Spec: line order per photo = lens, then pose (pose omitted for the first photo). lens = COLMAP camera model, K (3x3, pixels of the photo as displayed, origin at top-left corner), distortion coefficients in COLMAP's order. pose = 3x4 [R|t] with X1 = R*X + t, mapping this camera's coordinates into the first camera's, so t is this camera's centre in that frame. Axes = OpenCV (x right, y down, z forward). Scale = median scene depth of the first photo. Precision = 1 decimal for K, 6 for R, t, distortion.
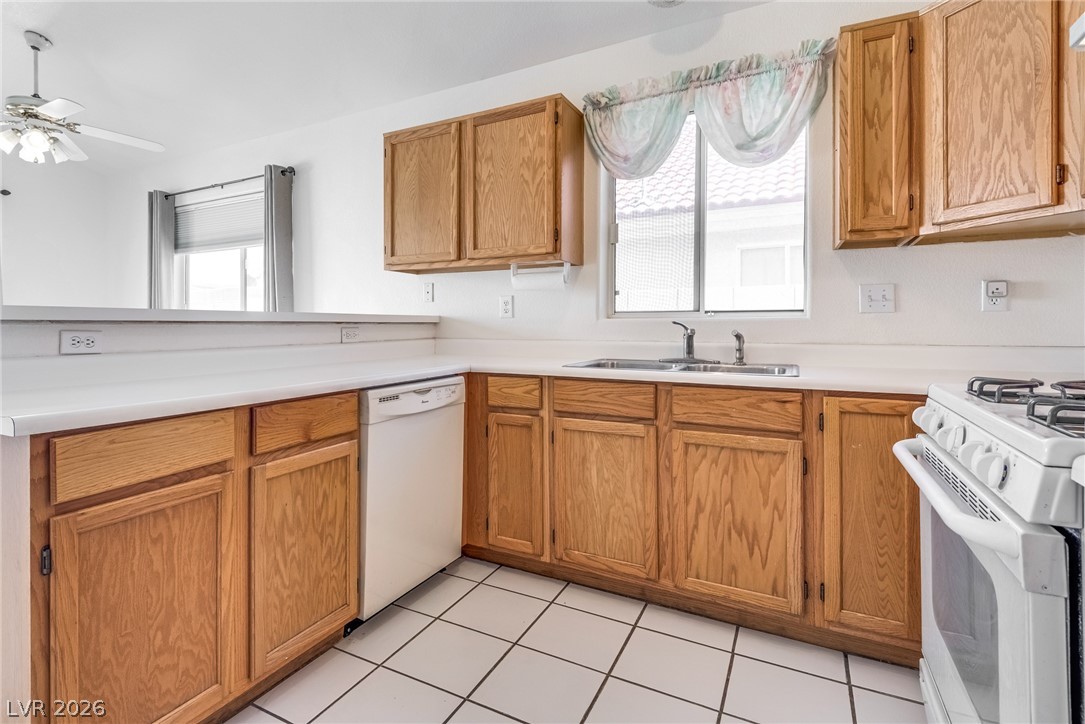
lens RADIAL K [[544.9, 0, 484.9], [0, 544.9, 324.7], [0, 0, 1]] dist [0.035036, -0.023890]
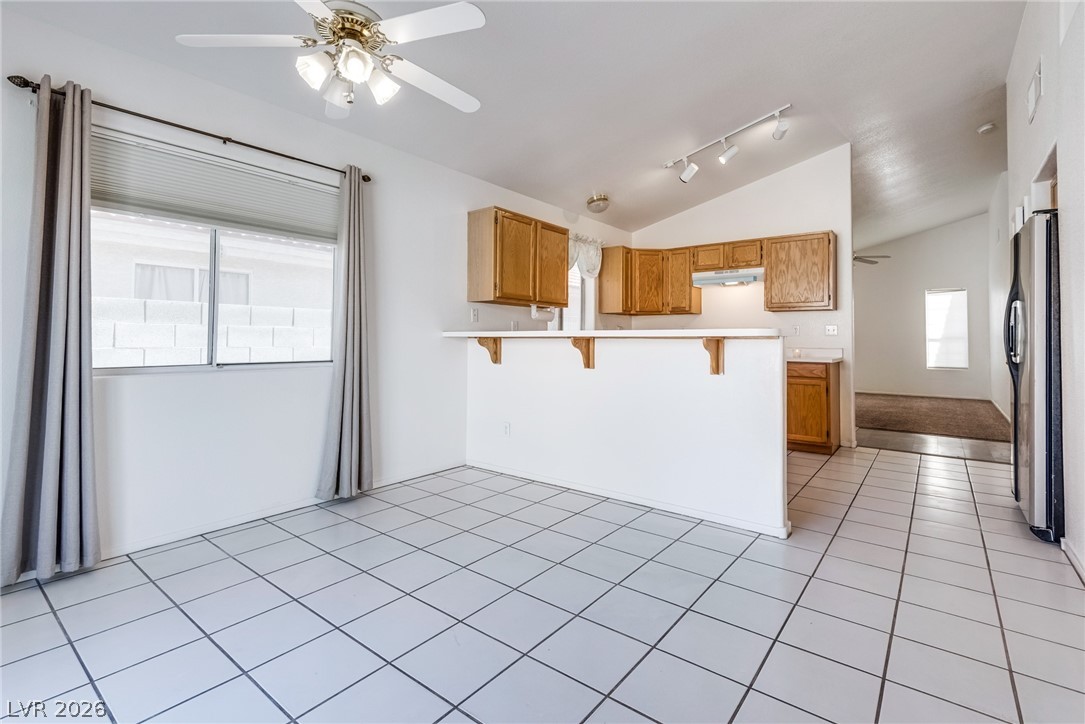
lens RADIAL K [[499.6, 0, 527.1], [0, 499.6, 331.3], [0, 0, 1]] dist [0.035773, -0.024493]
pose [[0.144162, 0.016943, 0.989409, -2.026854], [-0.001703, 0.999856, -0.016873, 0.001434], [-0.989553, 0.000747, 0.144170, 1.012320]]
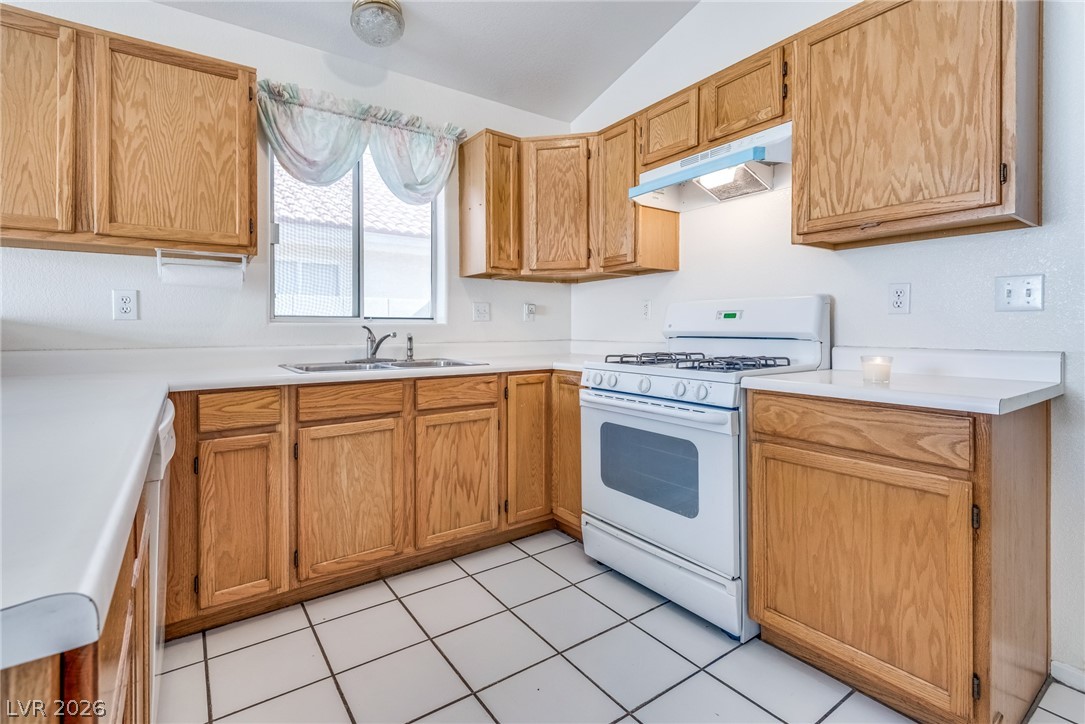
lens RADIAL K [[499.6, 0, 527.1], [0, 499.6, 331.3], [0, 0, 1]] dist [0.035773, -0.024493]
pose [[0.427591, -0.002453, 0.903969, -0.477091], [0.002964, 0.999995, 0.001312, 0.005033], [-0.903968, 0.002119, 0.427596, 0.289739]]
